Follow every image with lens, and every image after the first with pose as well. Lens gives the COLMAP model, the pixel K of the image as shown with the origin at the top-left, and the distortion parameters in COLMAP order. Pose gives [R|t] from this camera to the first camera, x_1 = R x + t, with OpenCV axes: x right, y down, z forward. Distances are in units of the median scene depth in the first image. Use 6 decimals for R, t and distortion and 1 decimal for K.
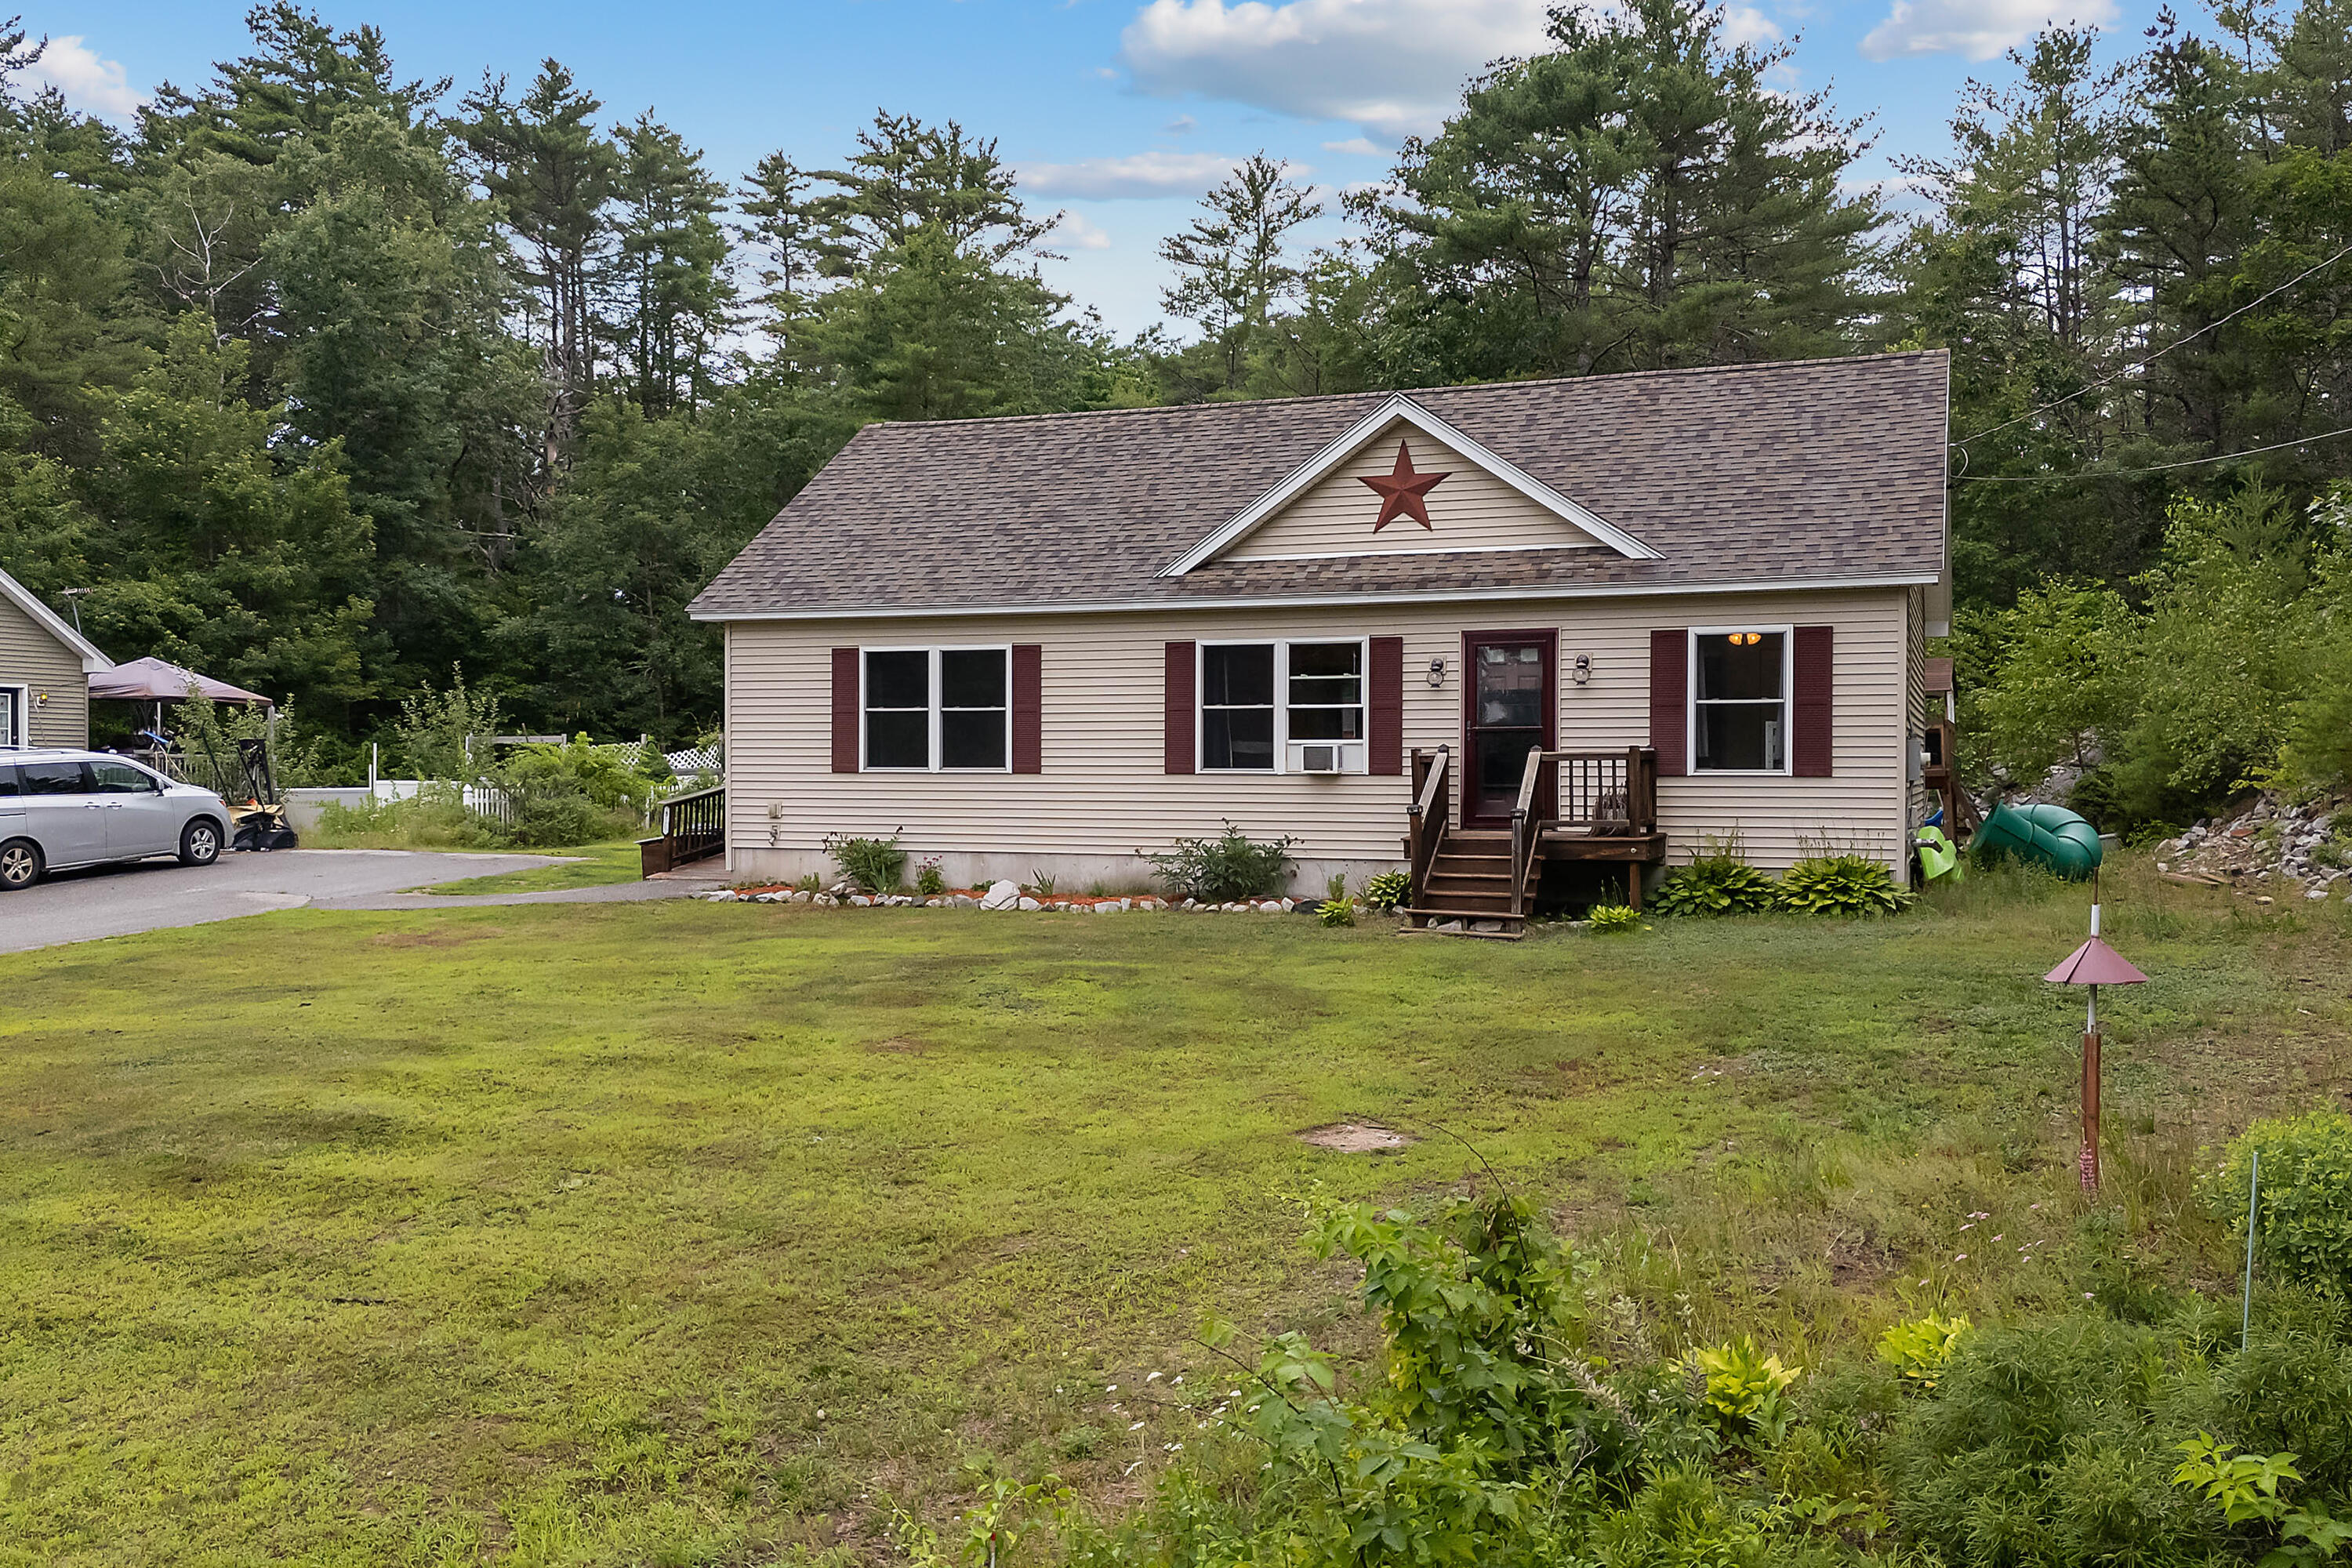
lens RADIAL K [[2000.9, 0, 1164.4], [0, 2000.9, 779.2], [0, 0, 1]] dist [0.114573, -0.098416]
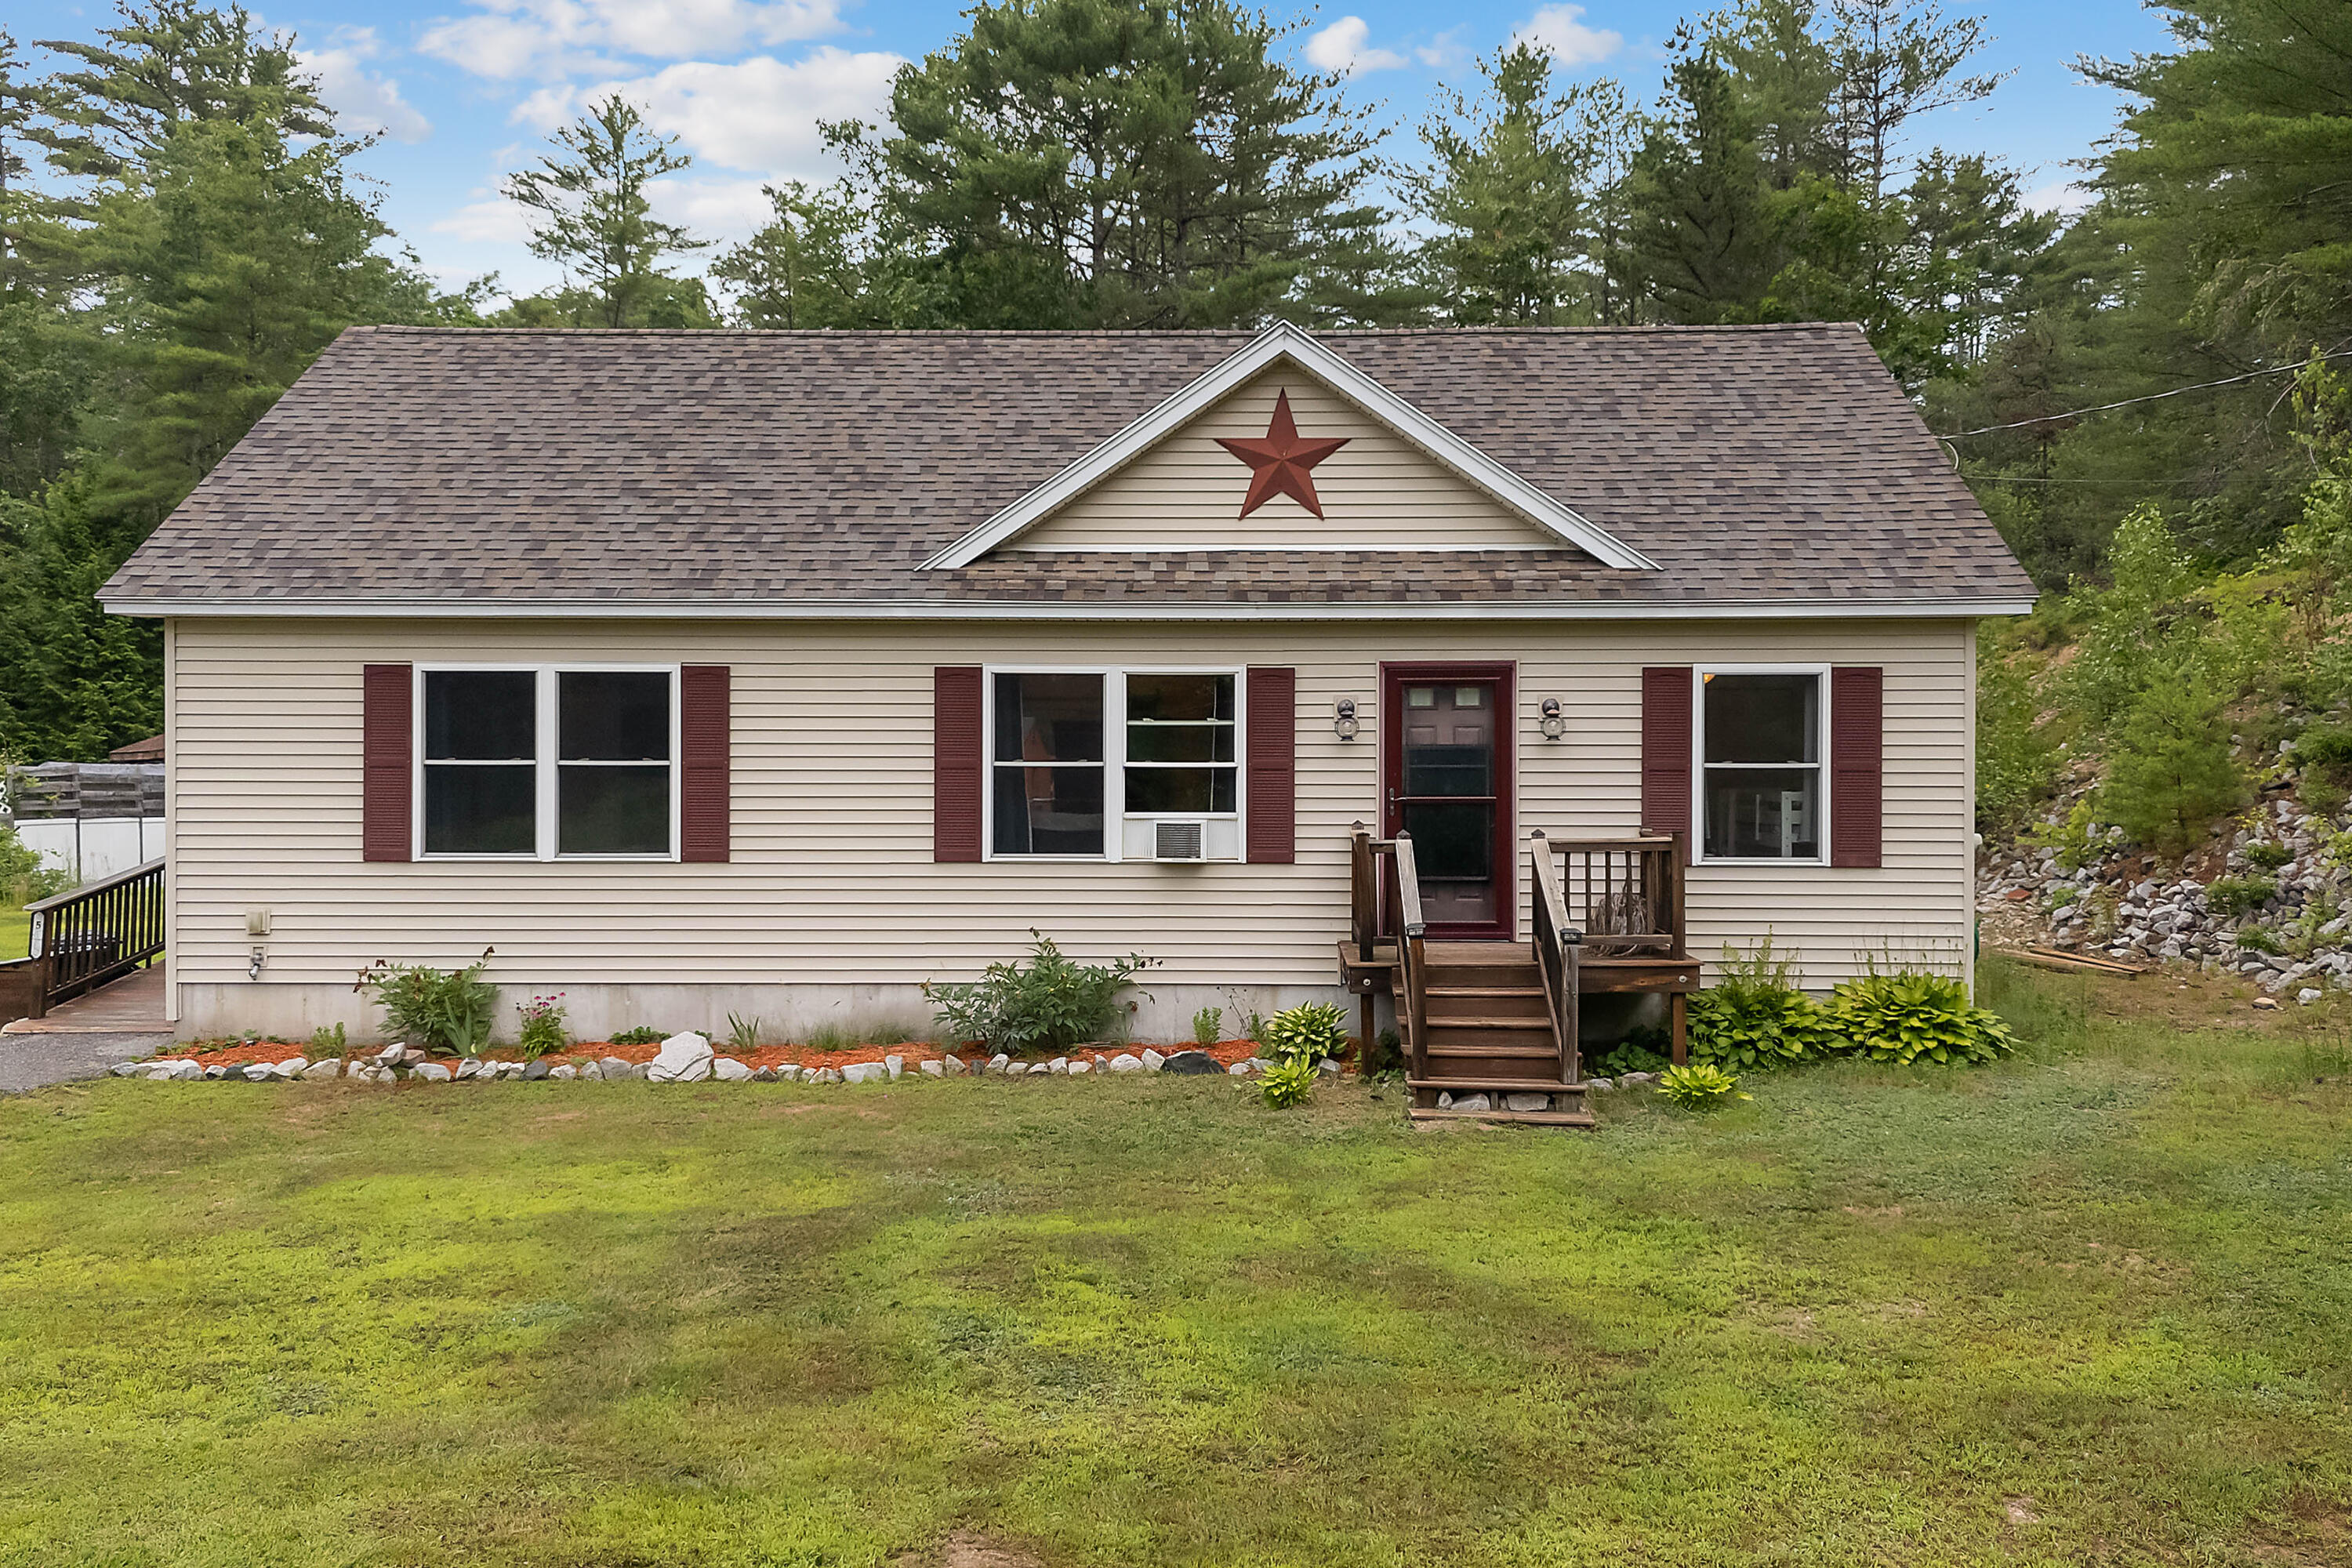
lens RADIAL K [[2000.9, 0, 1164.4], [0, 2000.9, 779.2], [0, 0, 1]] dist [0.114573, -0.098416]
pose [[0.940855, -0.002950, 0.338798, -0.155806], [0.002237, 0.999994, 0.002493, -0.032282], [-0.338803, -0.001587, 0.940856, 0.338373]]
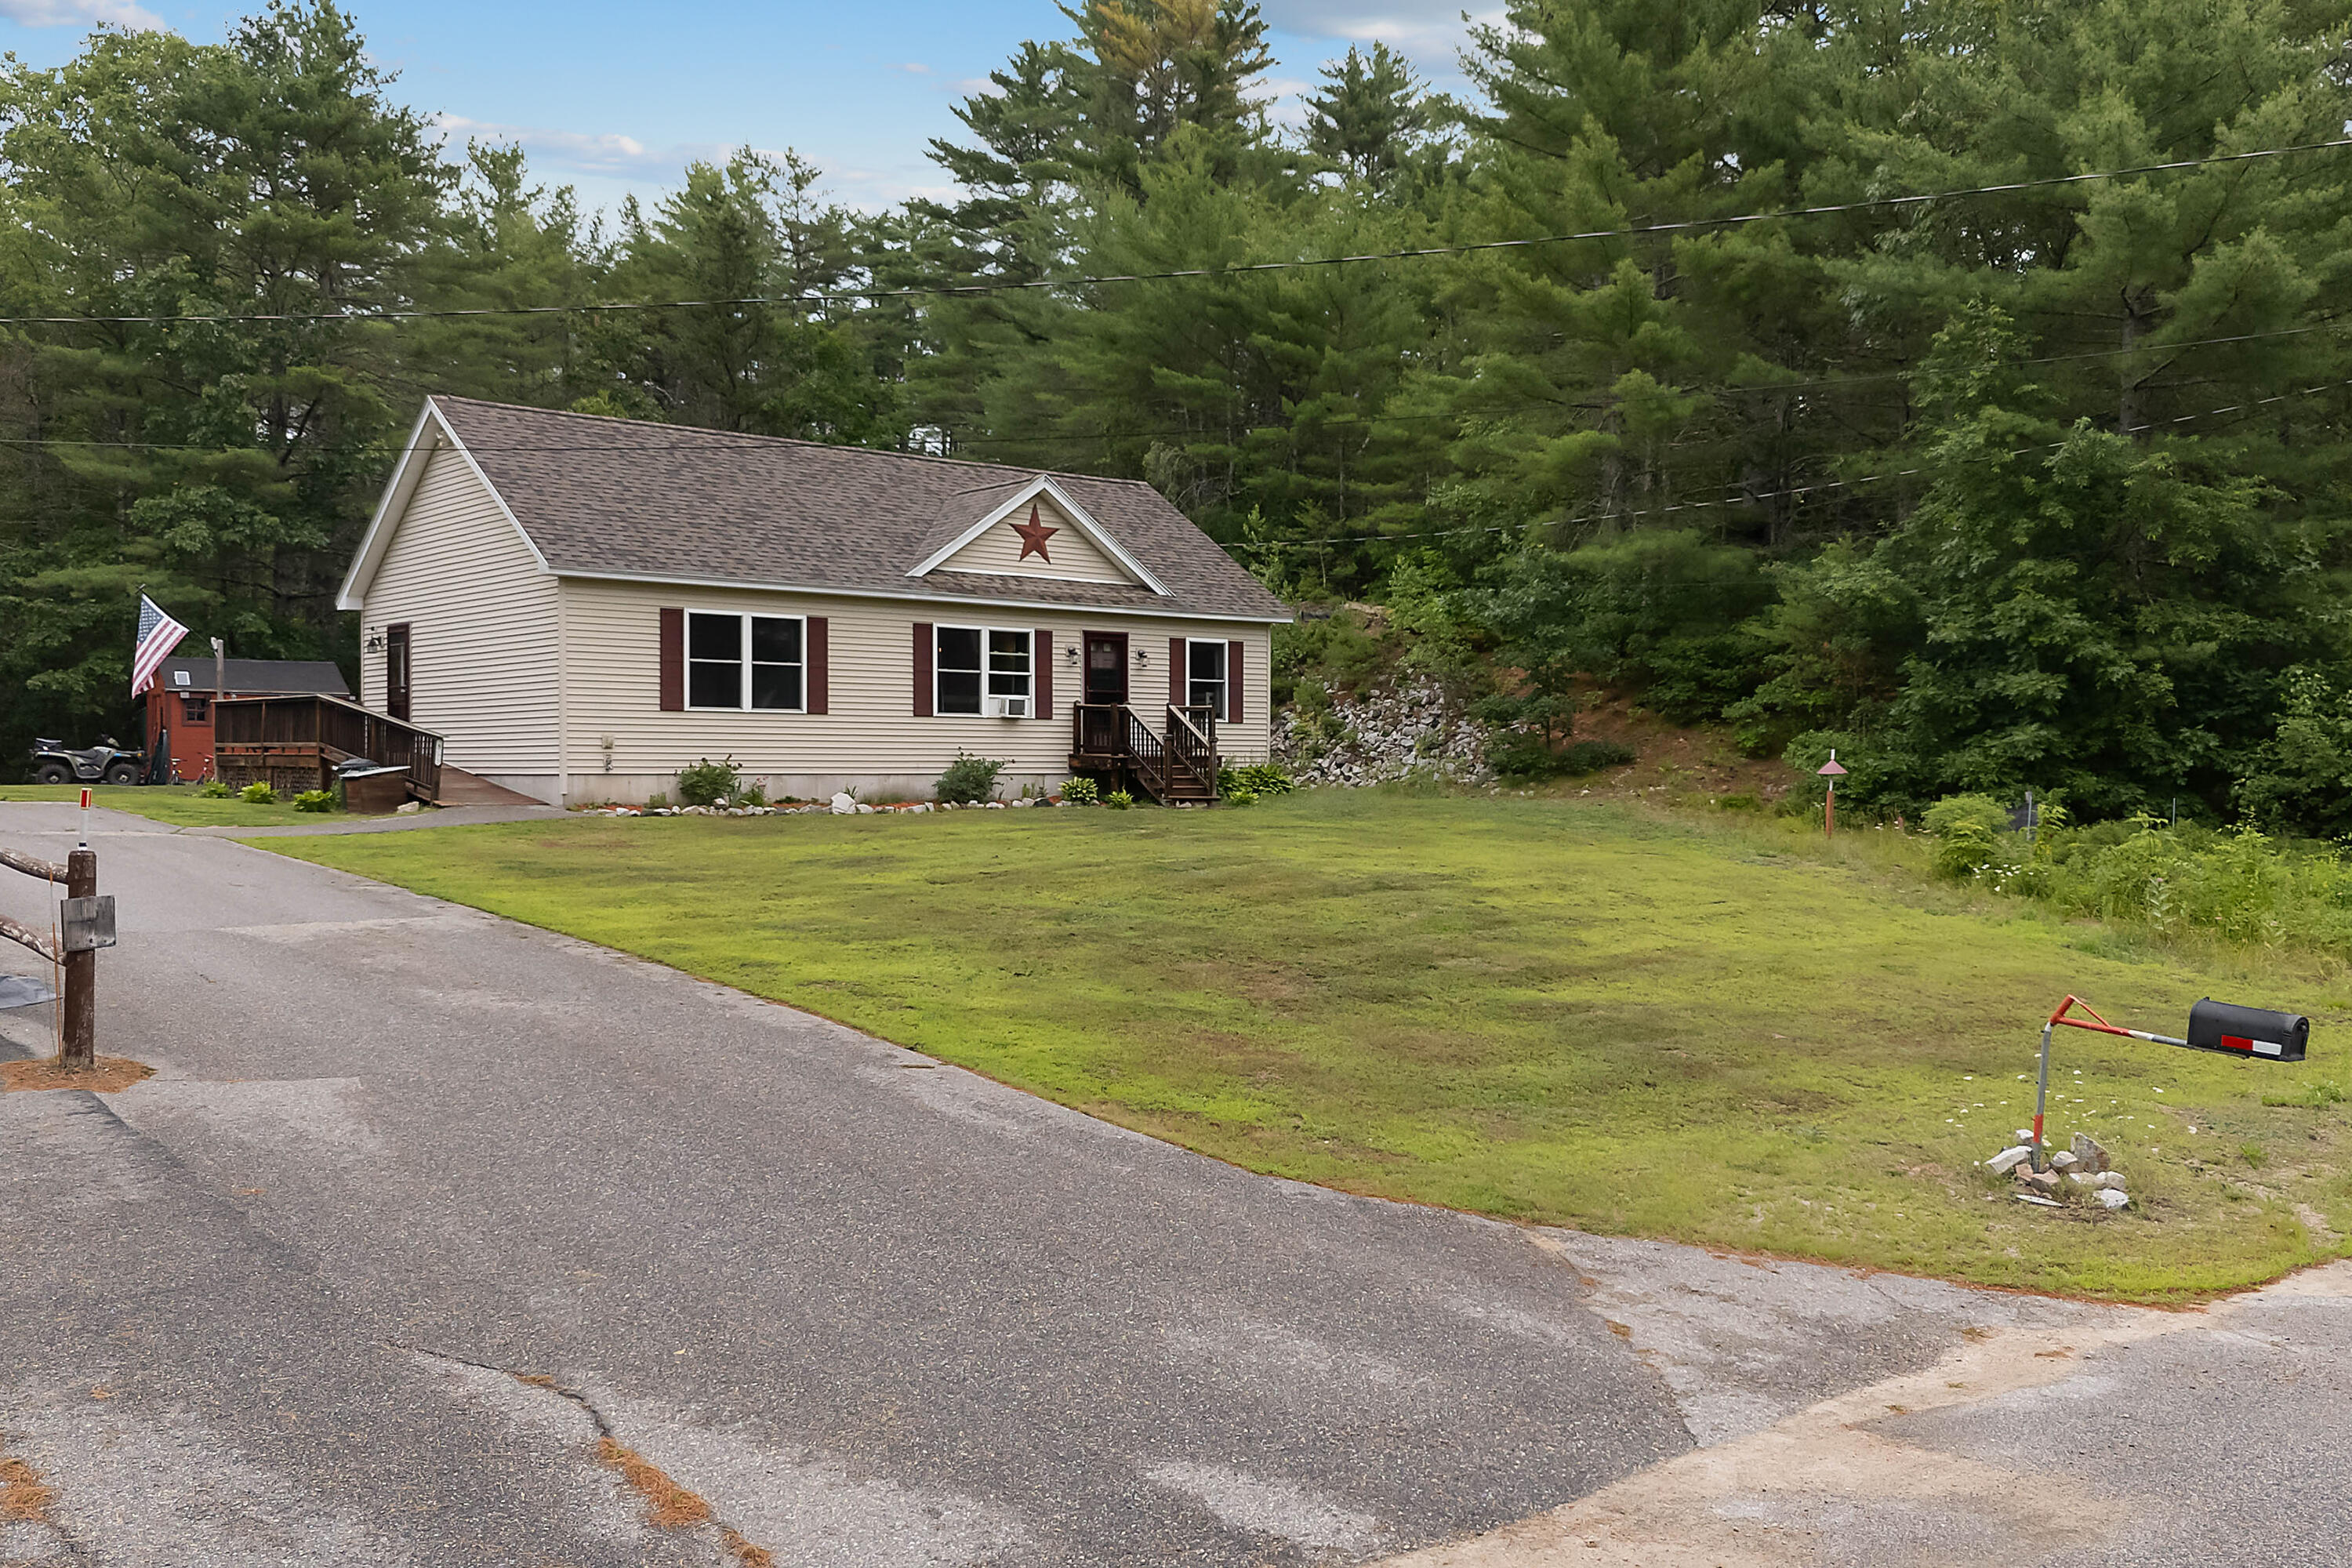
lens RADIAL K [[2000.9, 0, 1164.4], [0, 2000.9, 779.2], [0, 0, 1]] dist [0.114573, -0.098416]
pose [[0.473054, -0.014688, 0.880911, -1.172507], [-0.007014, 0.999767, 0.020437, 0.011886], [-0.881006, -0.015847, 0.472840, 0.169622]]
